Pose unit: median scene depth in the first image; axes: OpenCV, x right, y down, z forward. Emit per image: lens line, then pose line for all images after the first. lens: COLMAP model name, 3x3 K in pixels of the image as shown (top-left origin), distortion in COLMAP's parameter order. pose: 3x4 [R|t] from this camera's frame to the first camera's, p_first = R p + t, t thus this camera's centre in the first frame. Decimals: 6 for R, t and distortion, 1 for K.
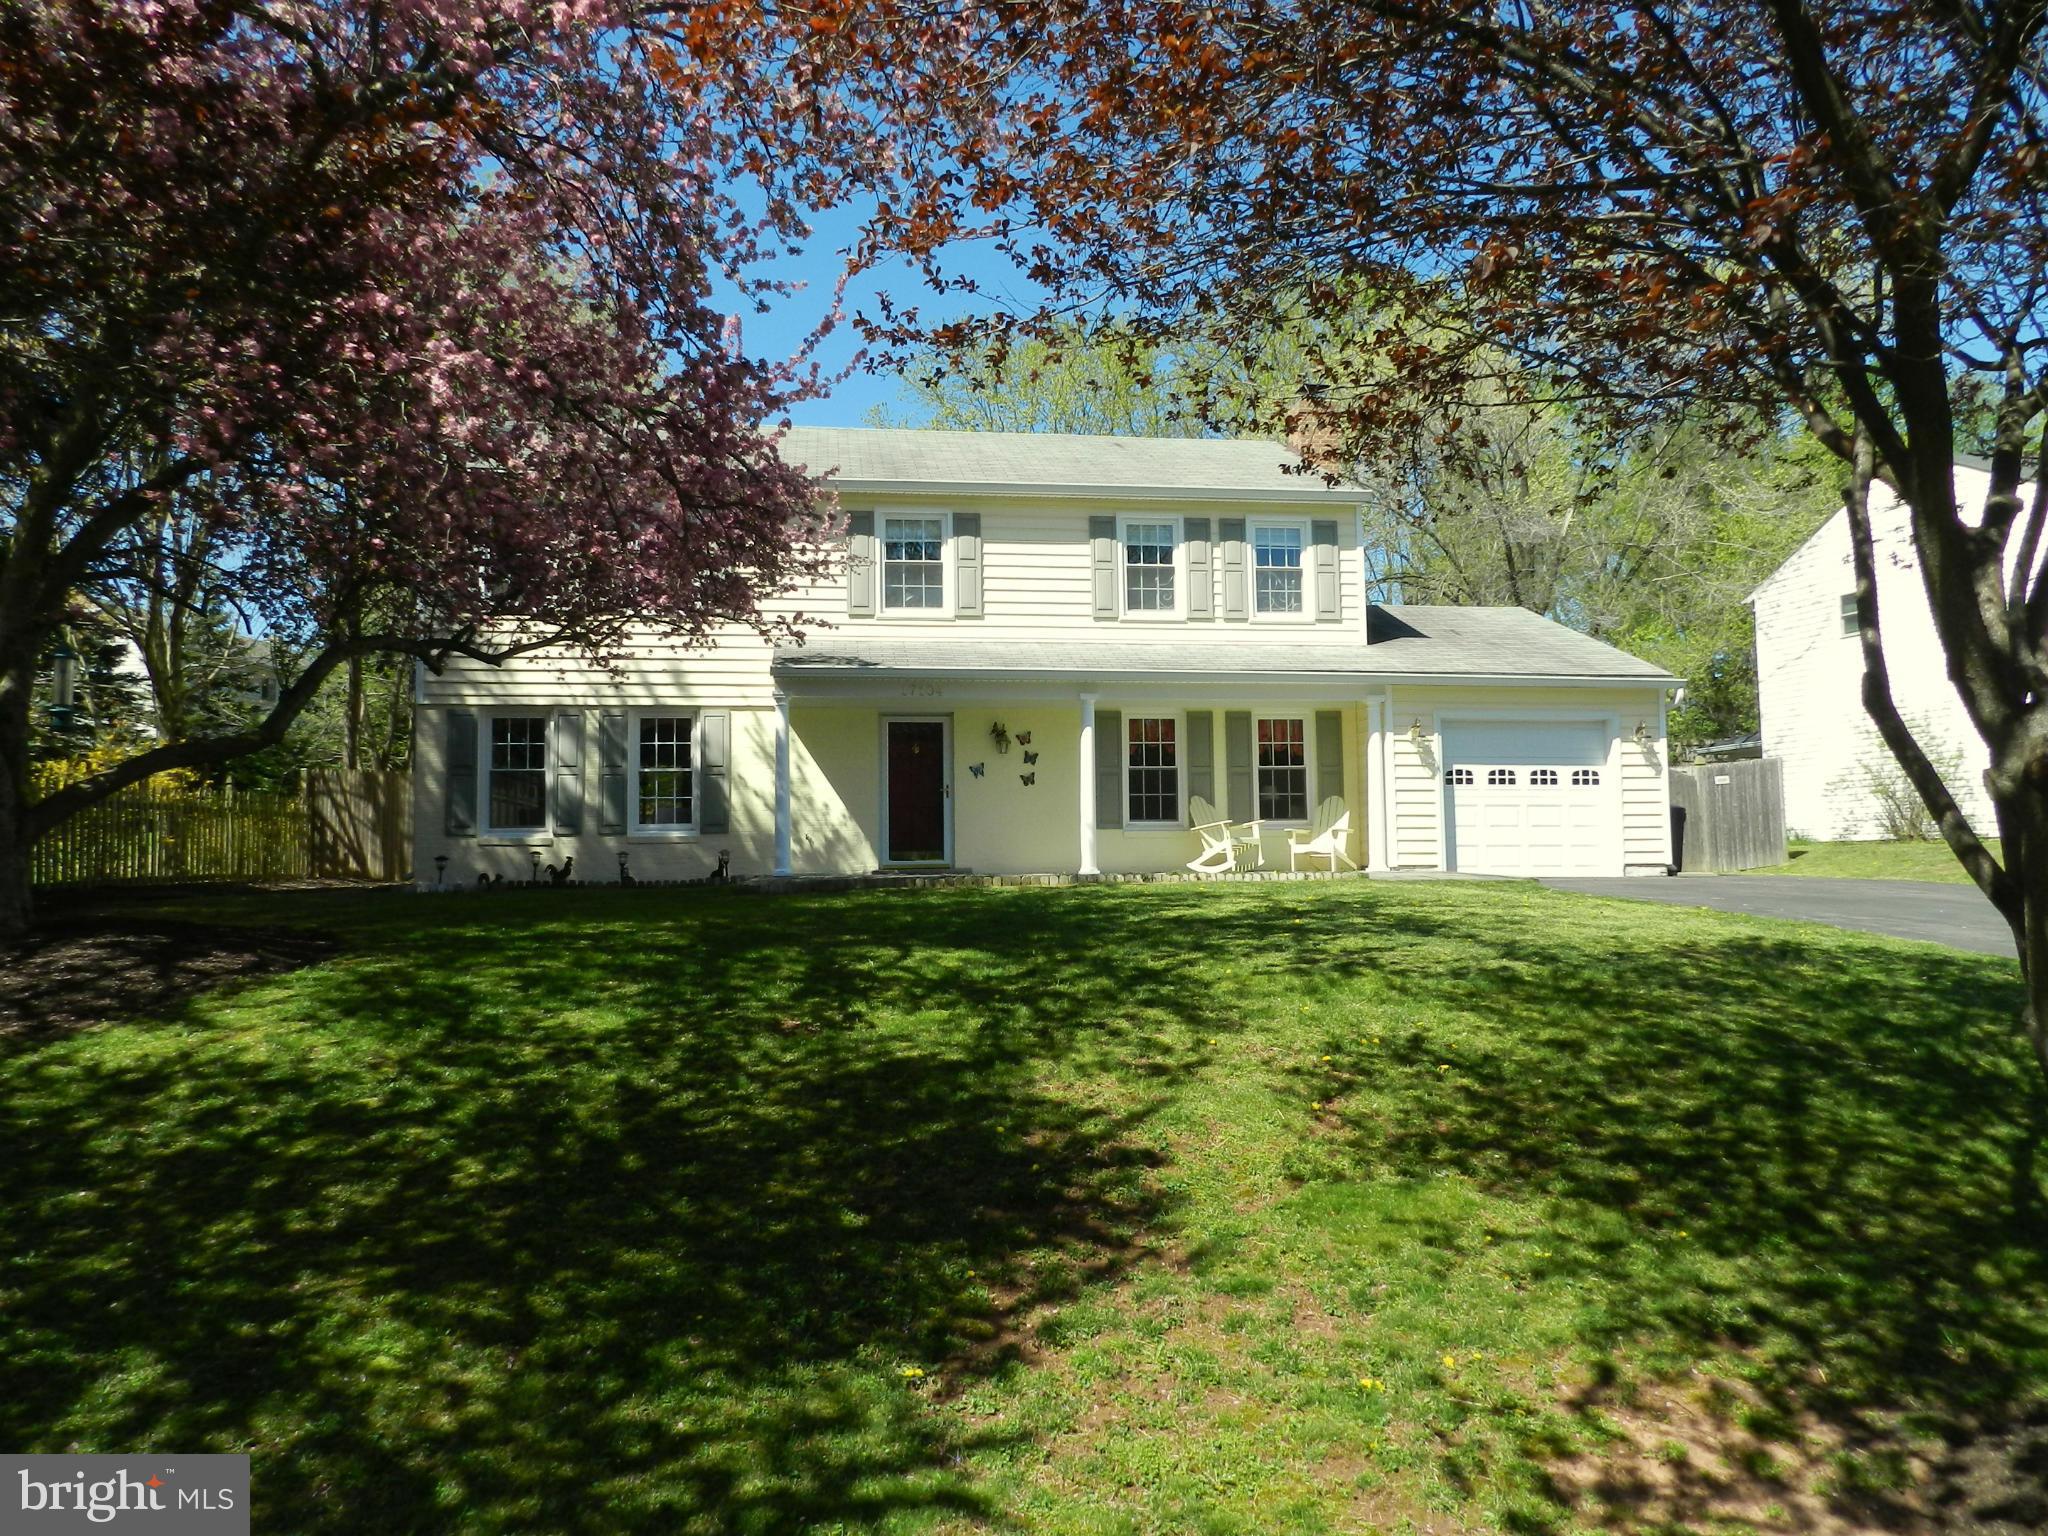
lens RADIAL K [[1397.0, 0, 1024.0], [0, 1397.0, 768.0], [0, 0, 1]] dist [0.017511, 0.006359]
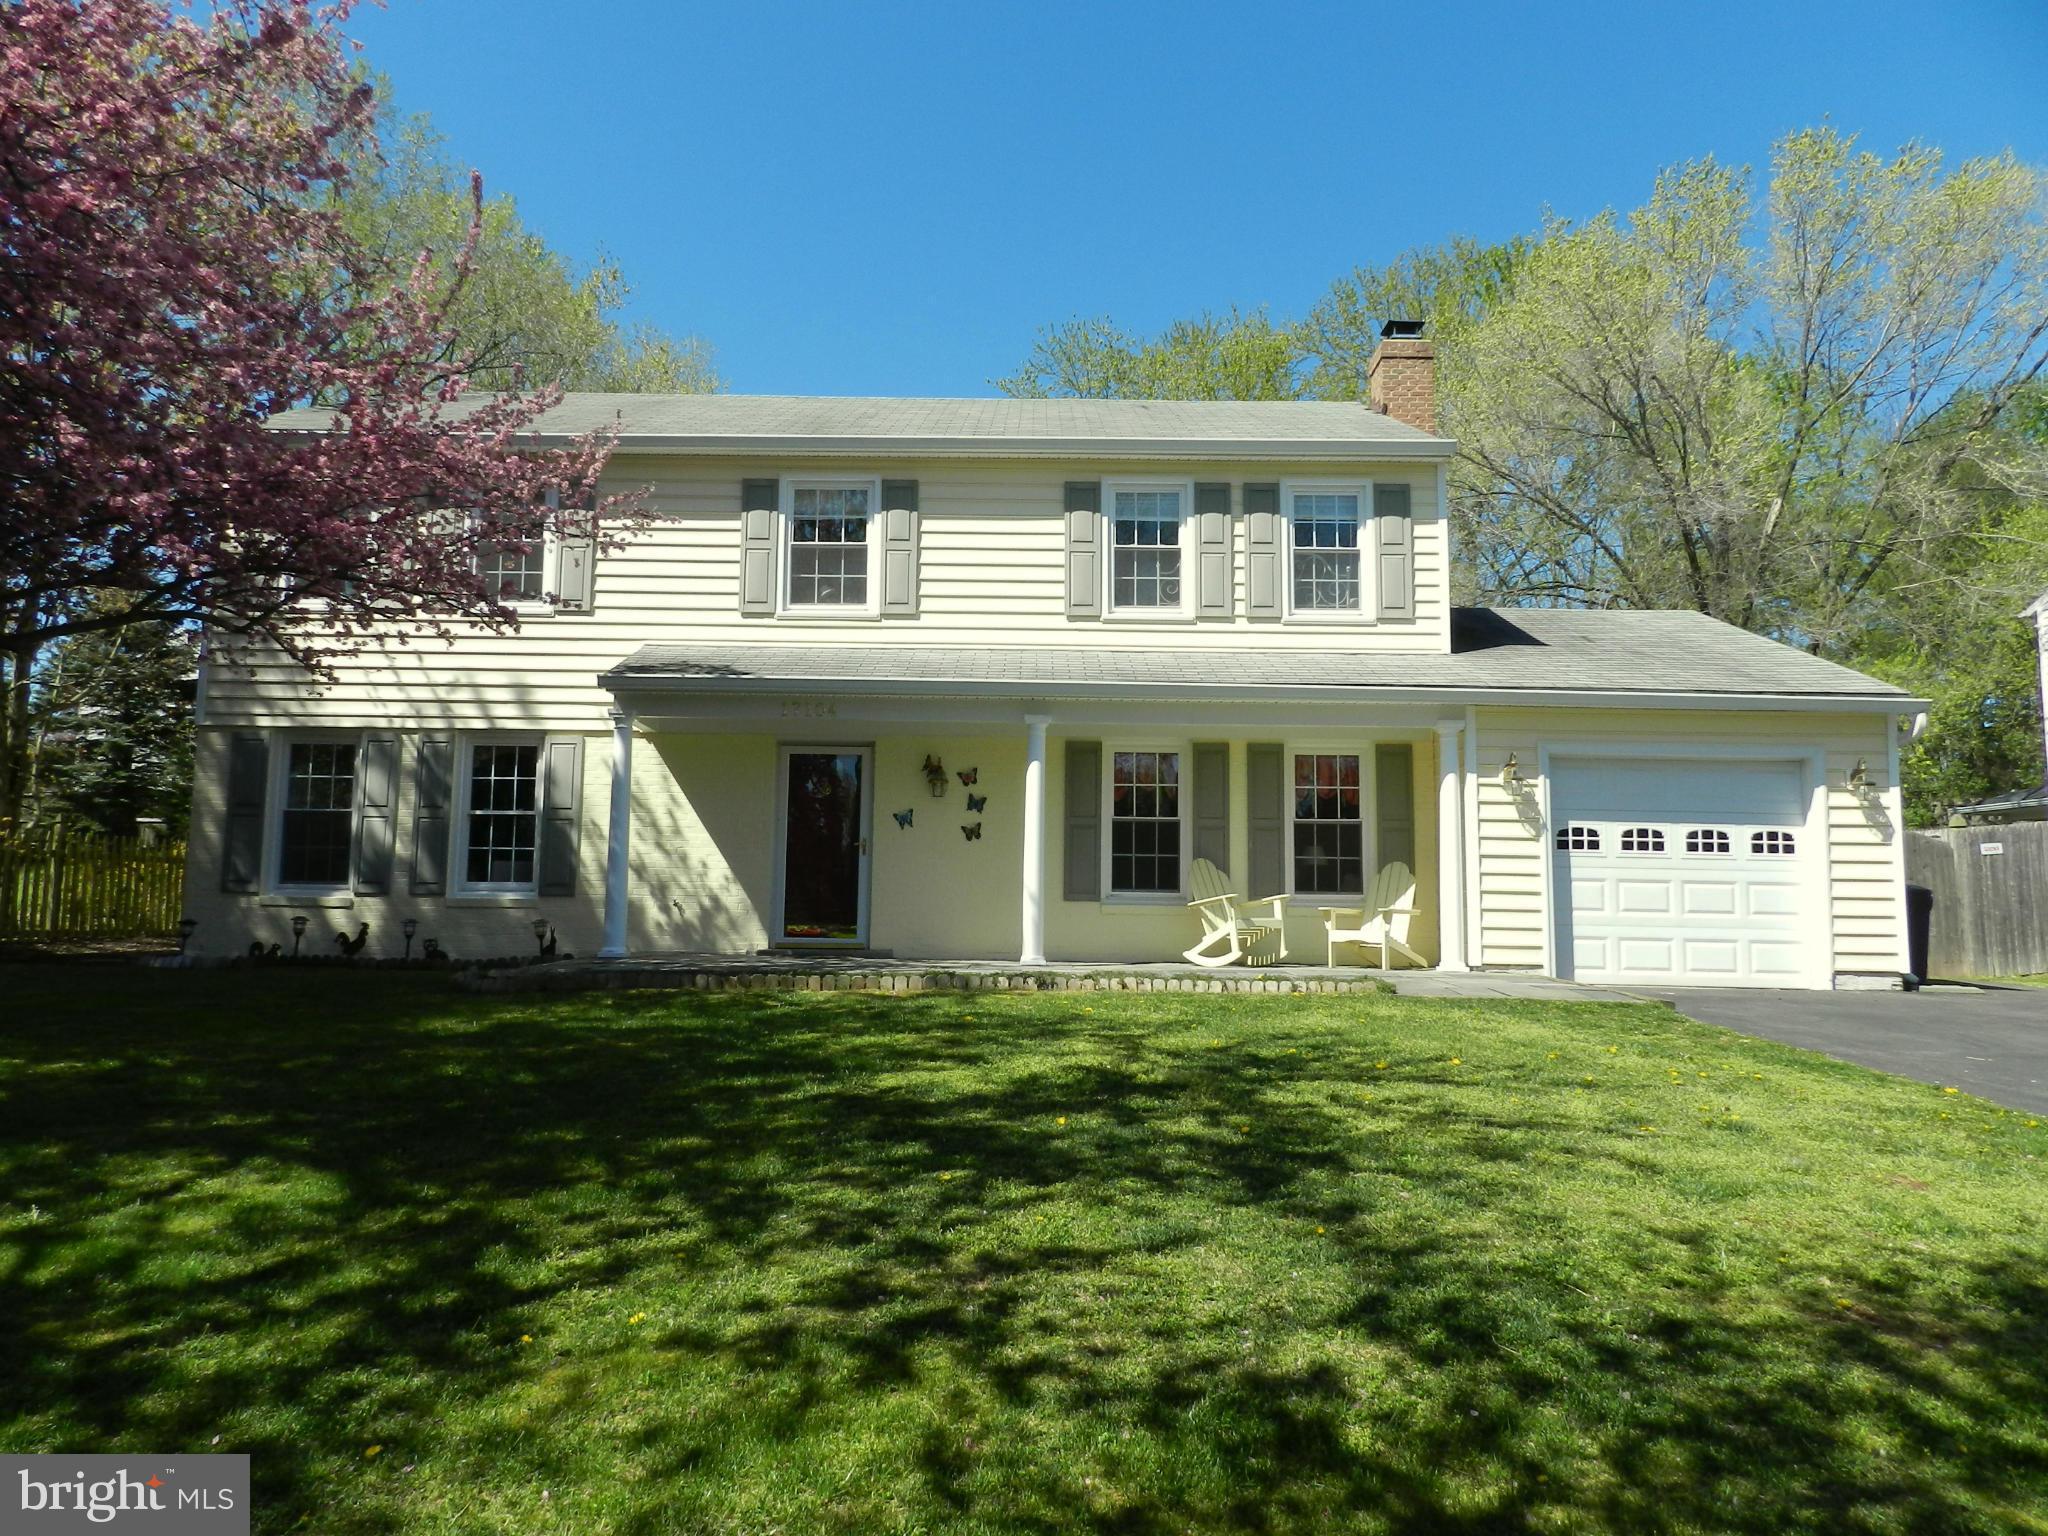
lens RADIAL K [[1397.0, 0, 1024.0], [0, 1397.0, 768.0], [0, 0, 1]] dist [0.017511, 0.006359]
pose [[0.989918, 0.009019, -0.141357, 0.134396], [-0.014299, 0.999236, -0.036382, 0.000654], [0.140921, 0.038037, 0.989290, 0.264793]]
